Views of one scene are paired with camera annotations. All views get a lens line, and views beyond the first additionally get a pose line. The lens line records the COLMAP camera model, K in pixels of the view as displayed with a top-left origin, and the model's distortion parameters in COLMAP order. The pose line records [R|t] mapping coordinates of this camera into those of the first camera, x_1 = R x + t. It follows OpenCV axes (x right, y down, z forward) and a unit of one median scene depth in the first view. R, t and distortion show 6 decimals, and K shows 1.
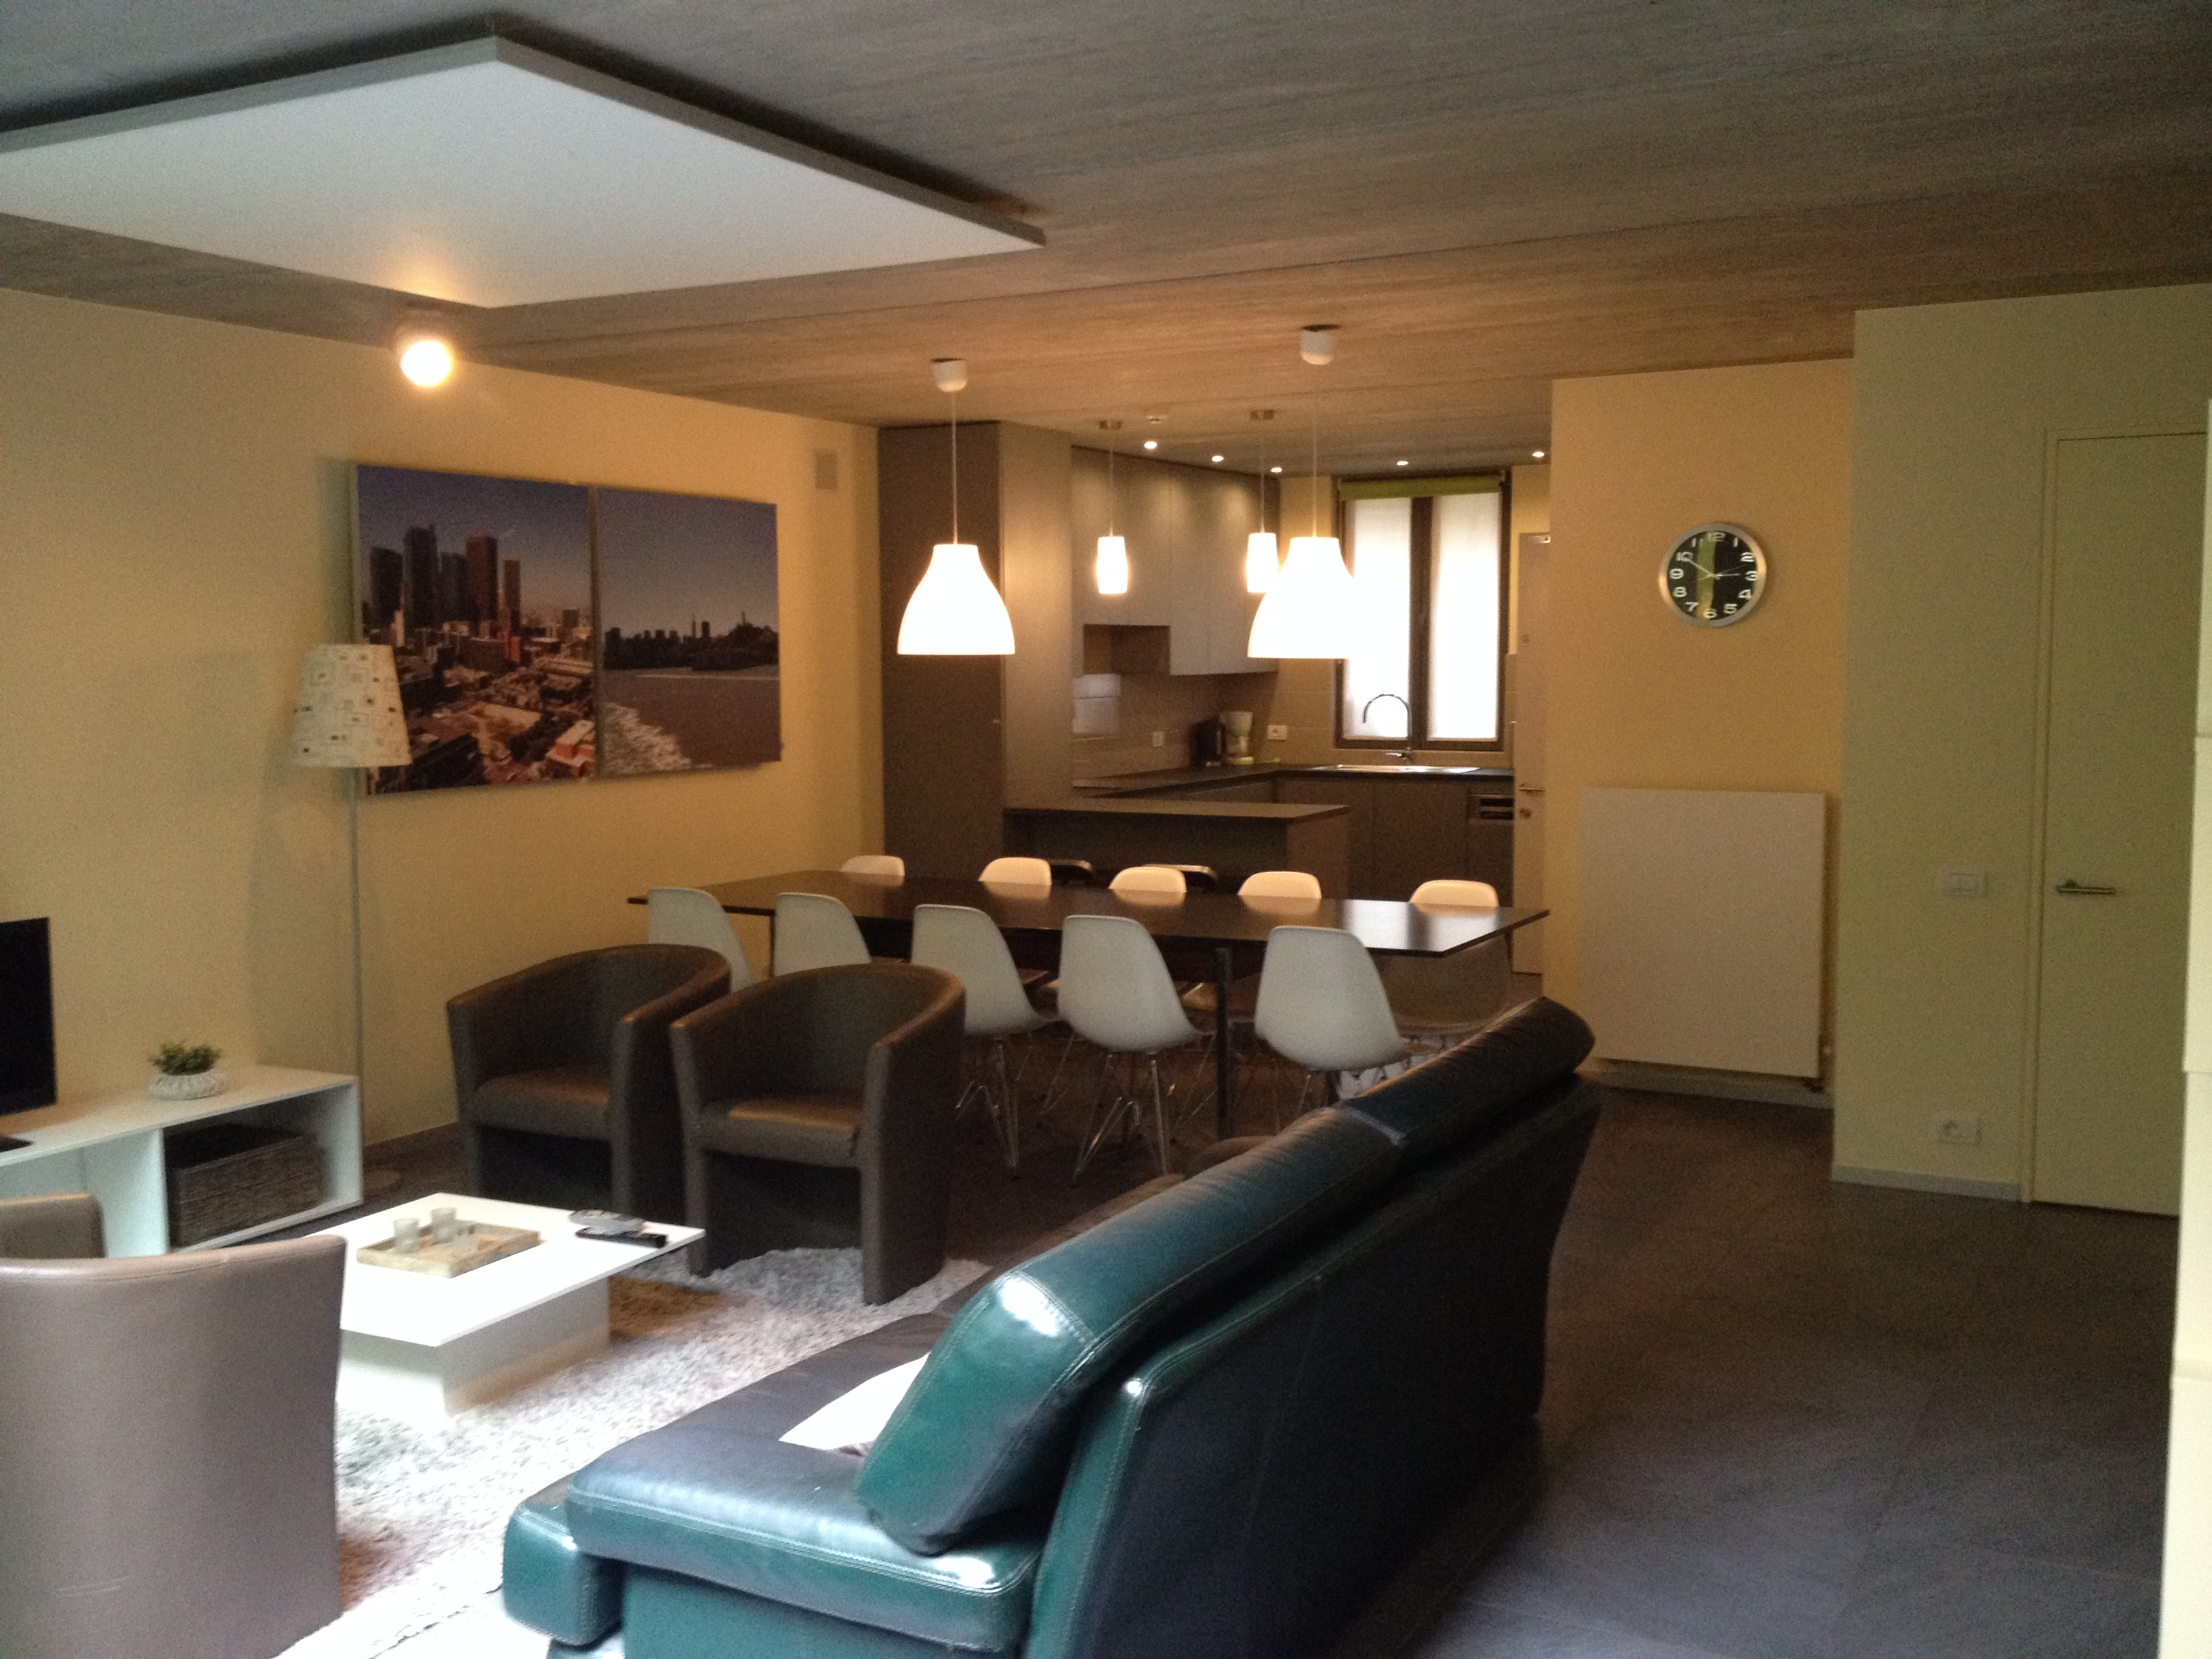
lens RADIAL K [[2097.8, 0, 1109.1], [0, 2097.8, 835.6], [0, 0, 1]] dist [0.036431, 0.000000]
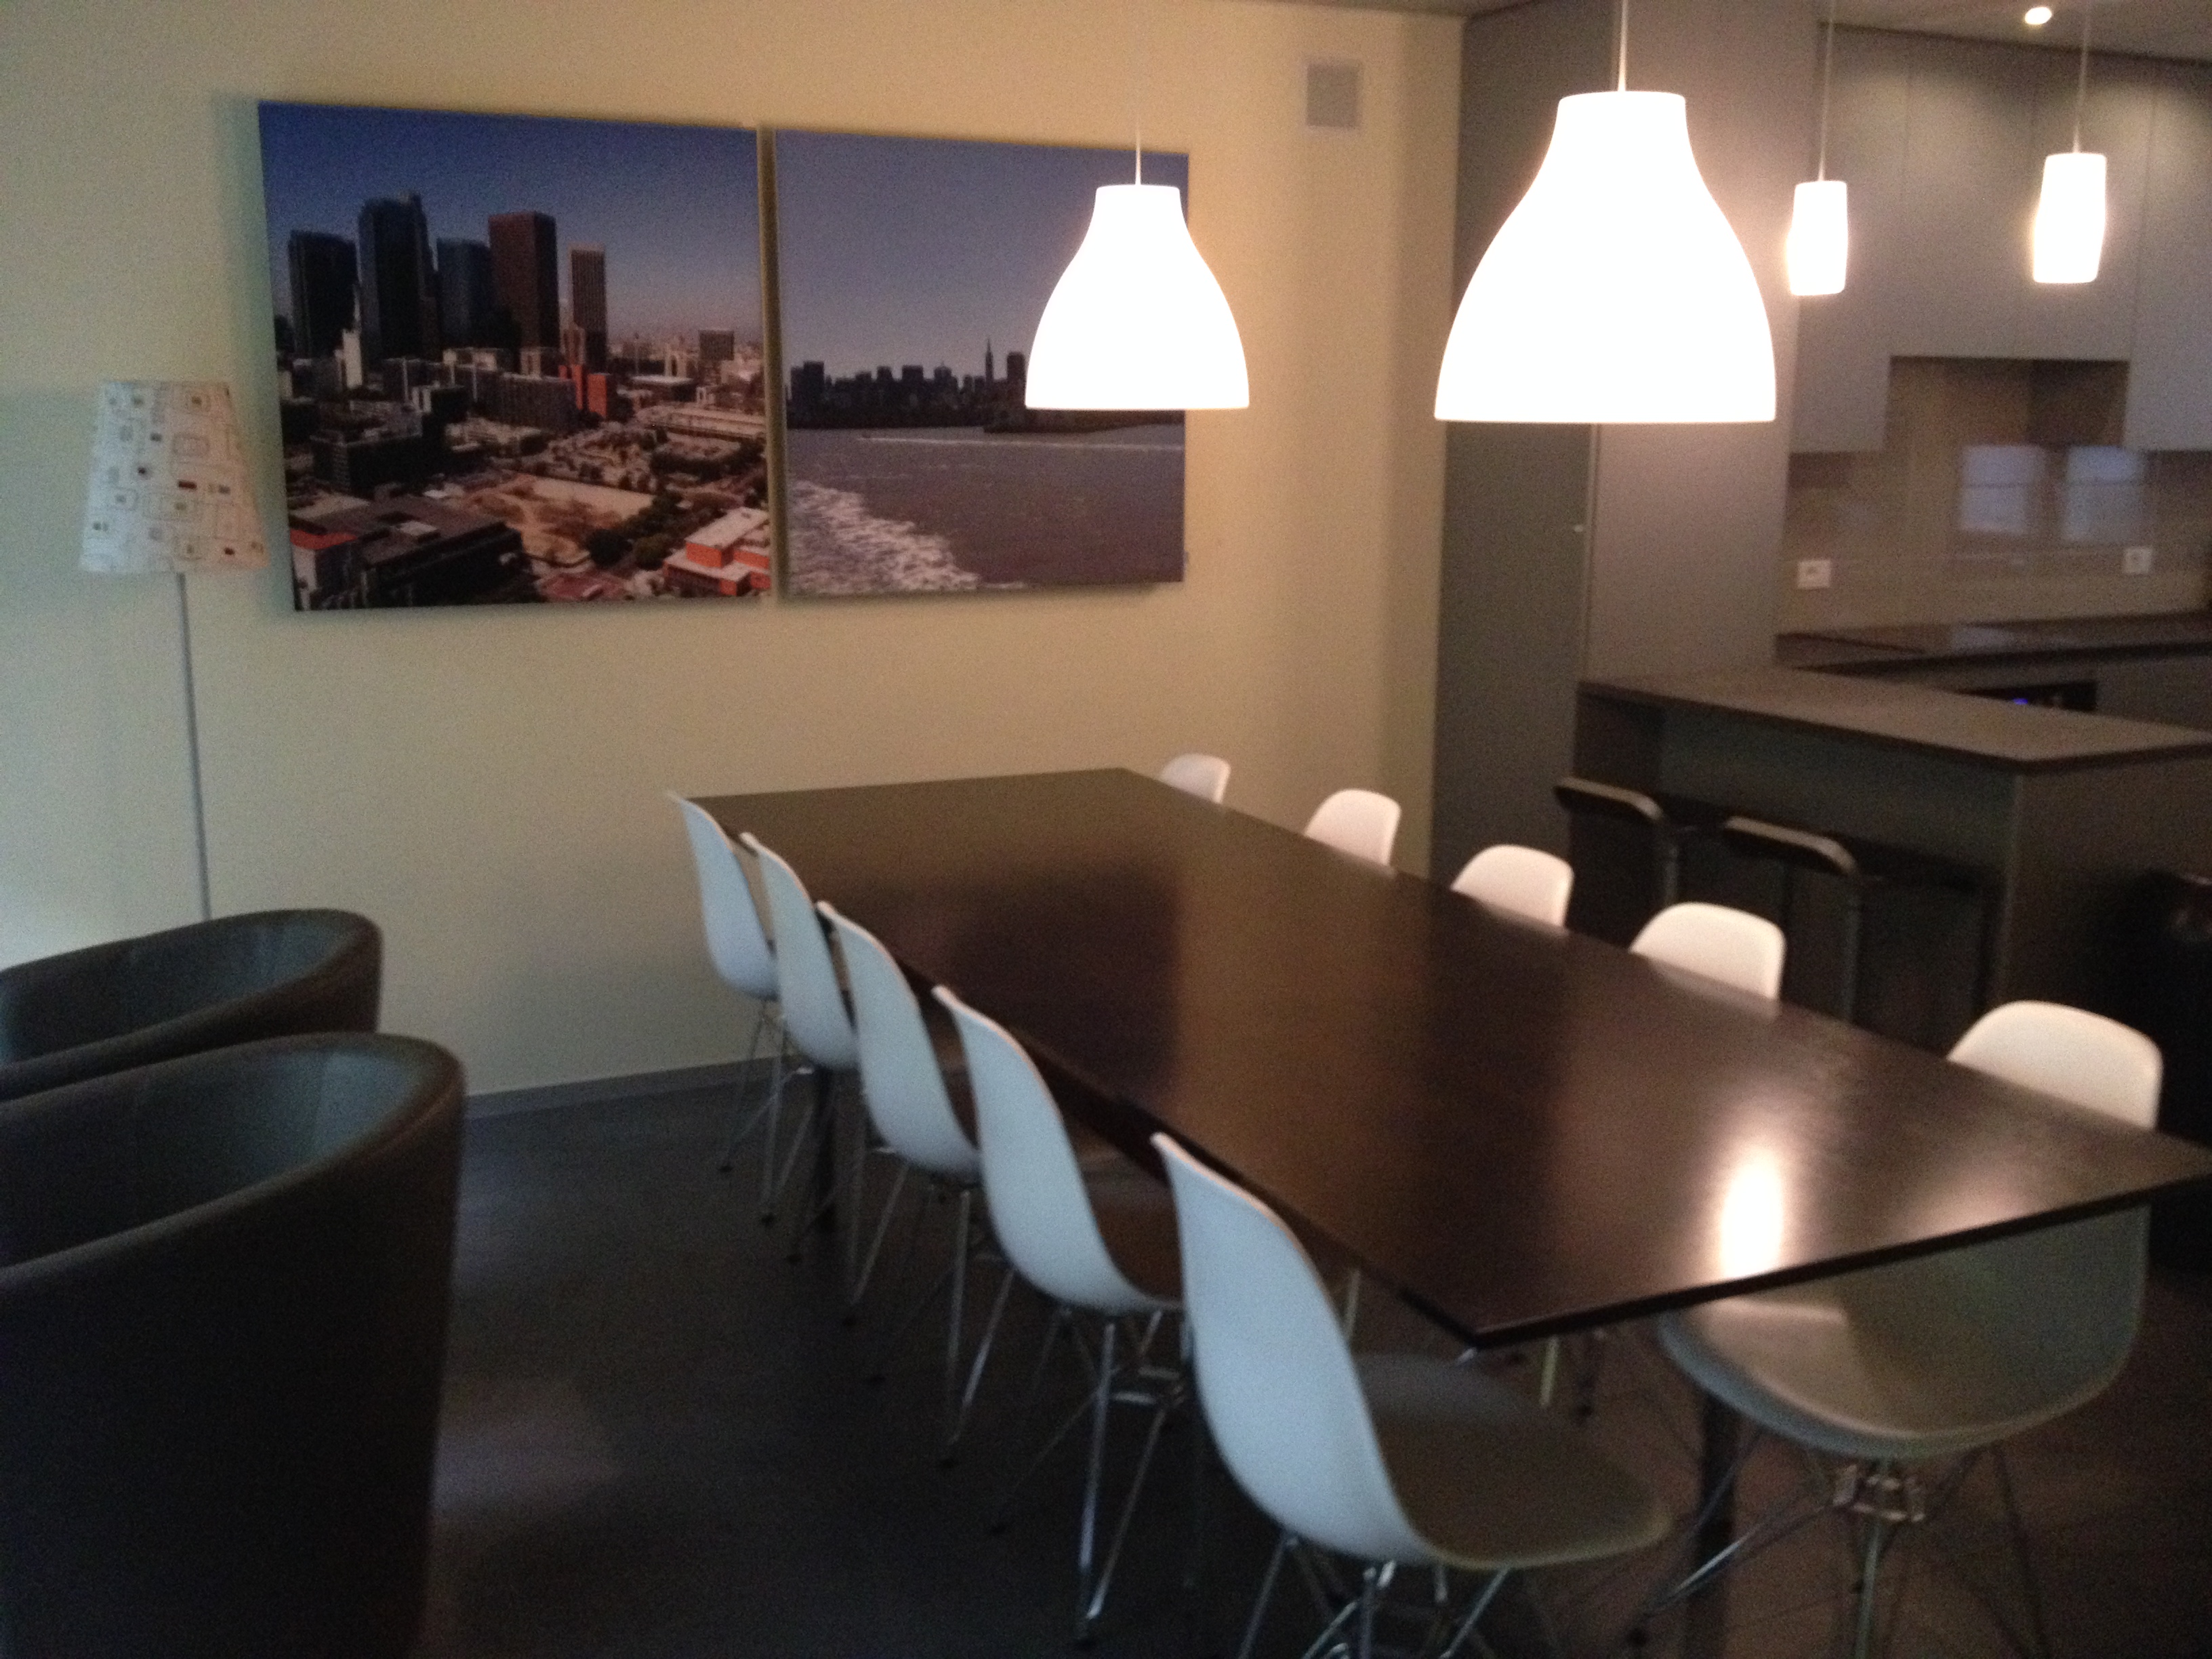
lens RADIAL K [[2097.8, 0, 1108.2], [0, 2097.8, 815.1], [0, 0, 1]] dist [0.036431, 0.000000]
pose [[0.796713, 0.124974, -0.591295, 0.235394], [-0.062795, 0.990208, 0.124676, -0.050182], [0.601087, -0.062201, 0.796760, 0.562549]]
